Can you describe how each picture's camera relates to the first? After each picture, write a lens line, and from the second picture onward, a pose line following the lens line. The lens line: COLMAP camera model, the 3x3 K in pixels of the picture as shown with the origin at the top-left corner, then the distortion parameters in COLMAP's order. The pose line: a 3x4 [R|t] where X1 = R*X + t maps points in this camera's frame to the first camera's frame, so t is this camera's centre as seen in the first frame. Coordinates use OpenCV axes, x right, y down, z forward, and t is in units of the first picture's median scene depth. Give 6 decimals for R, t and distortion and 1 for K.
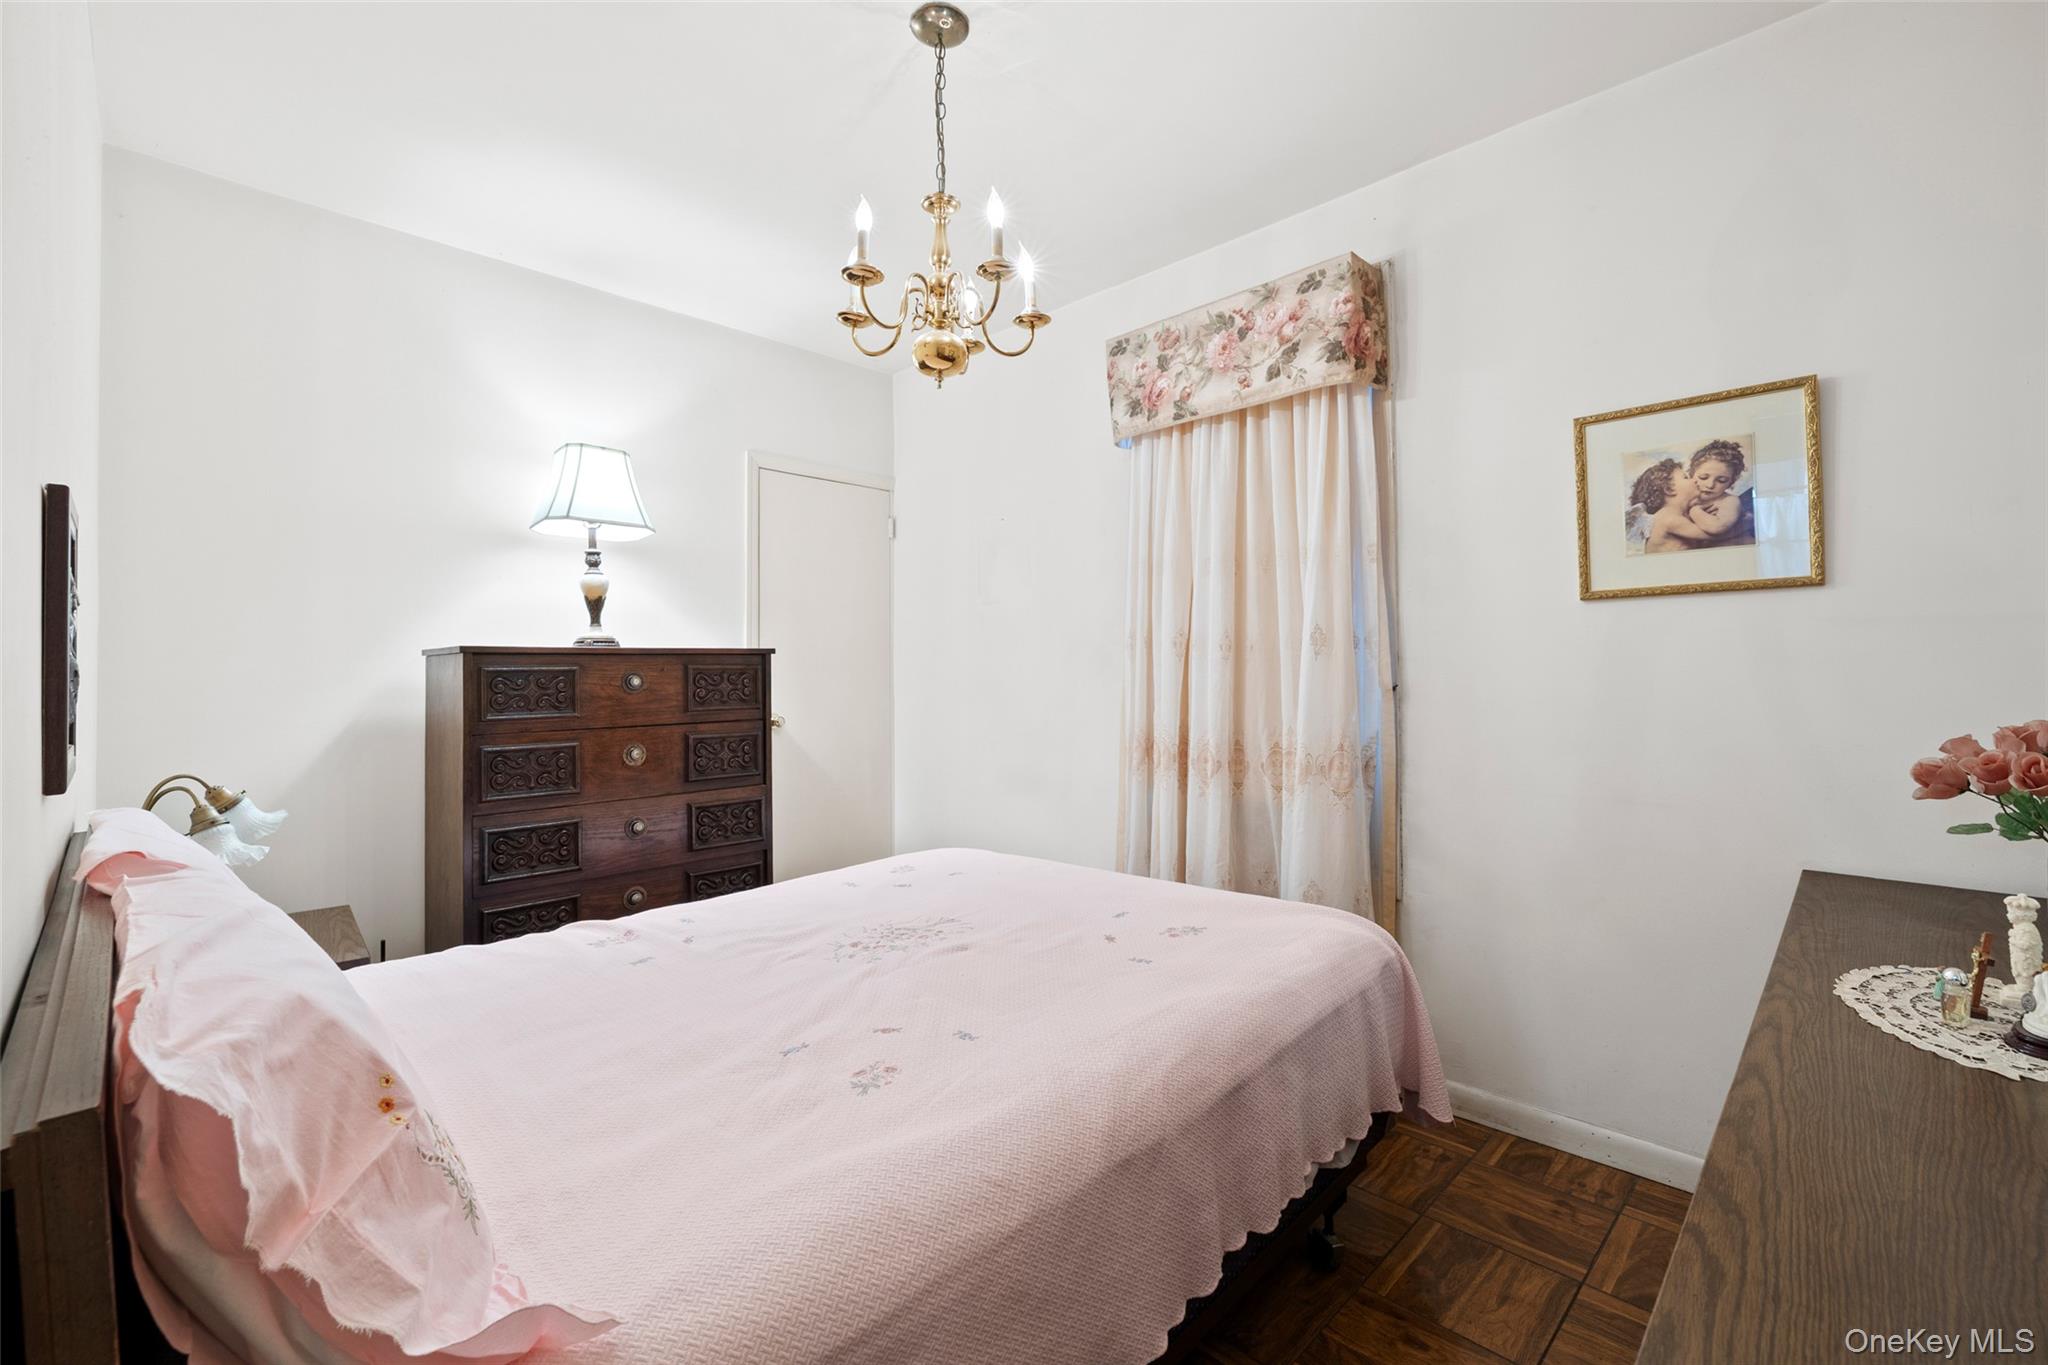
lens RADIAL K [[860.5, 0, 1021.0], [0, 860.5, 664.0], [0, 0, 1]] dist [0.000876, 0.000187]
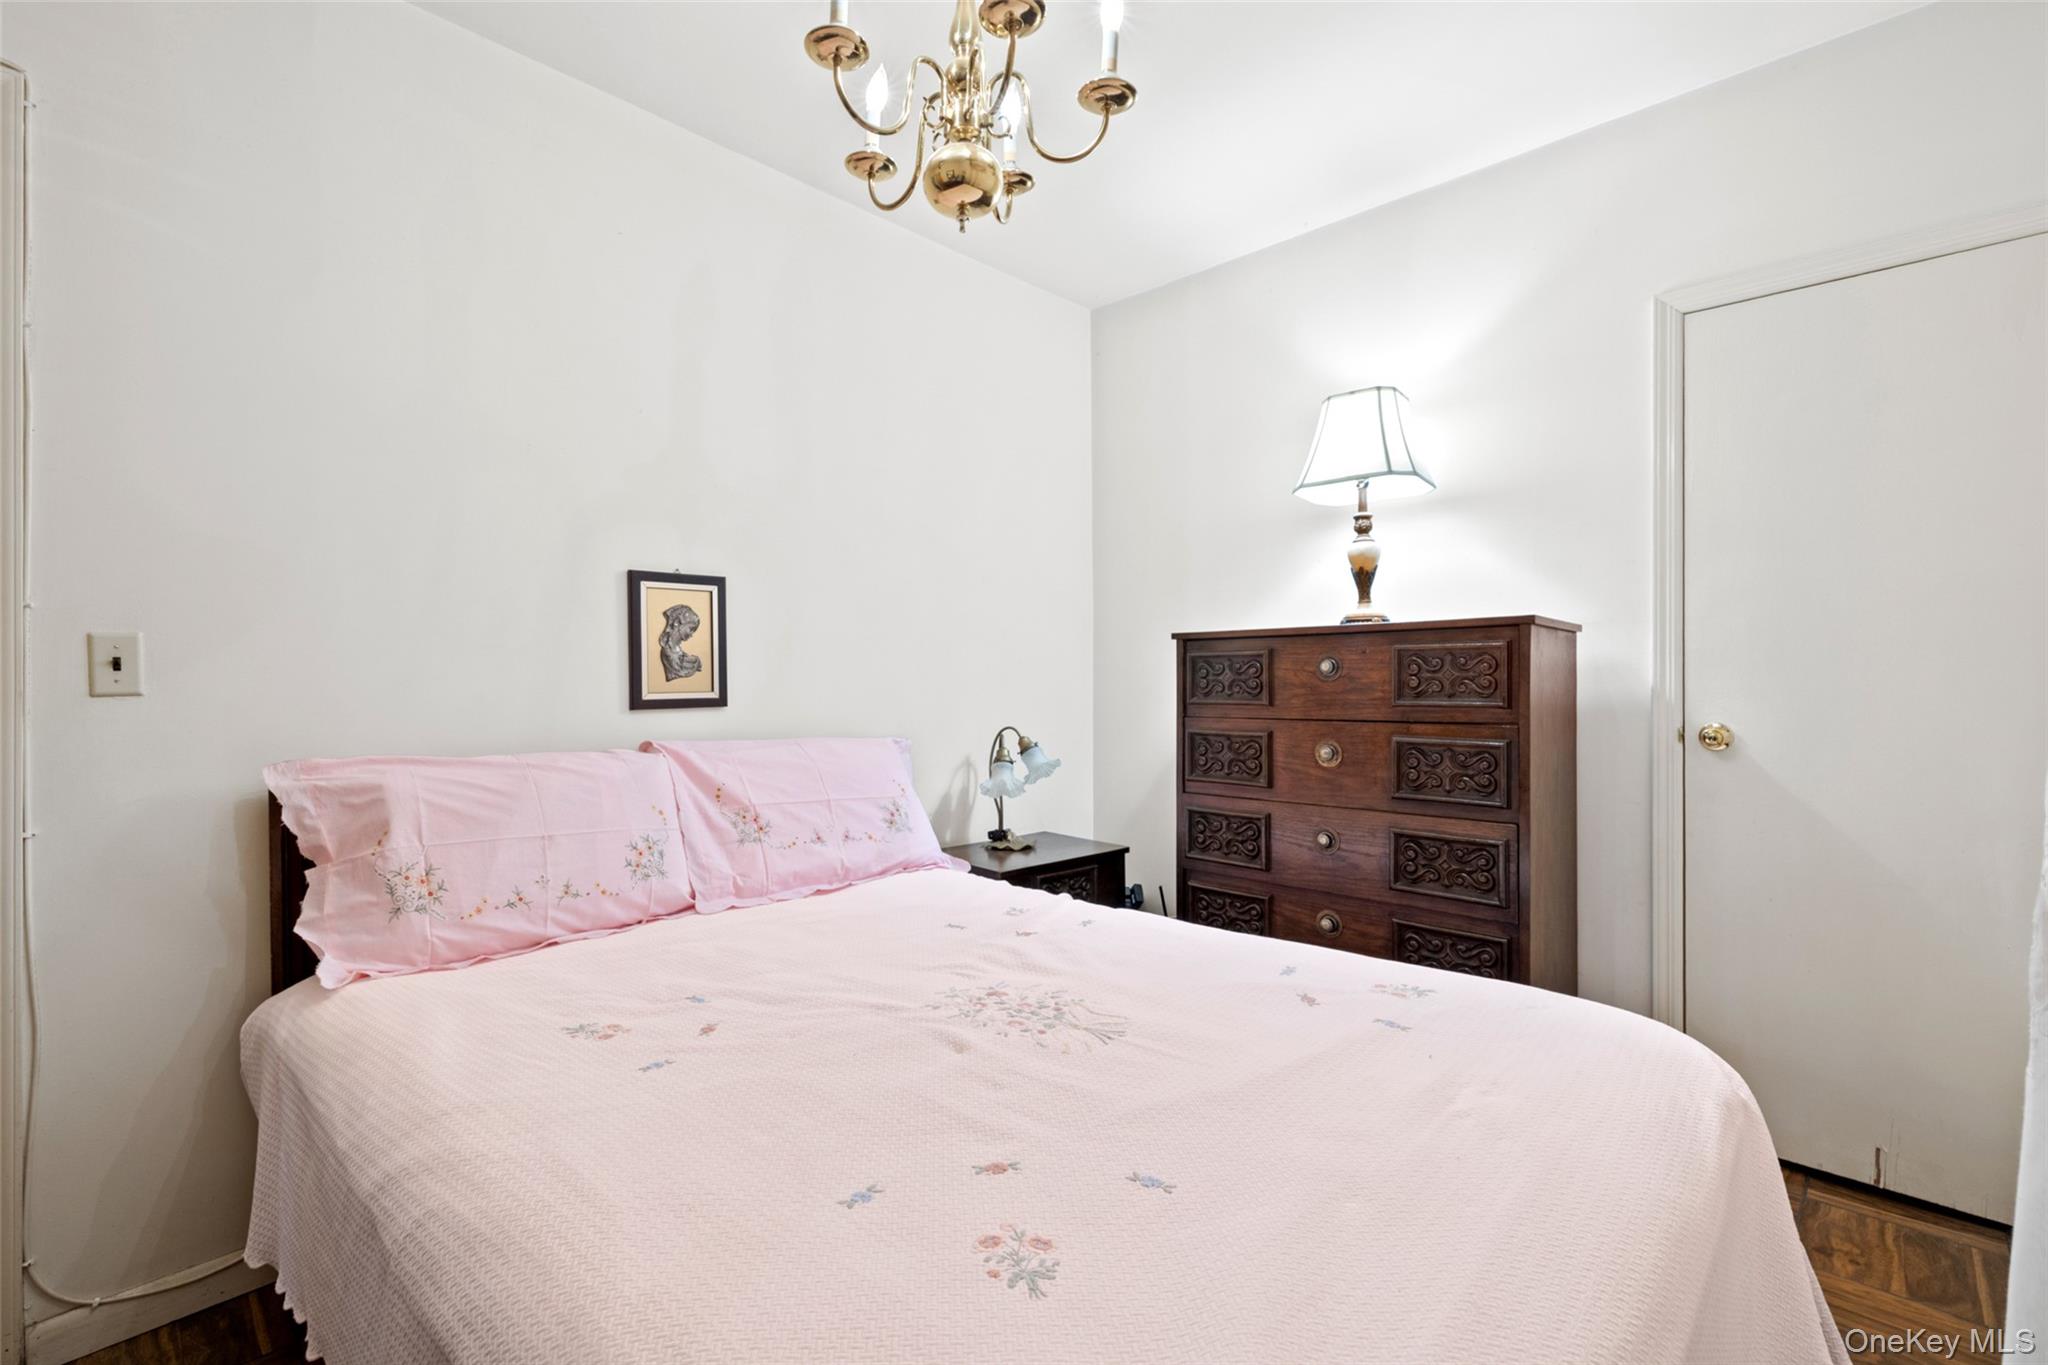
lens RADIAL K [[902.9, 0, 1024.0], [0, 902.9, 682.5], [0, 0, 1]] dist [-0.000808, -0.000097]
pose [[0.010926, 0.010509, -0.999885, 0.423864], [0.010902, 0.999884, 0.010628, 0.023476], [0.999881, -0.011017, 0.010810, 0.692523]]
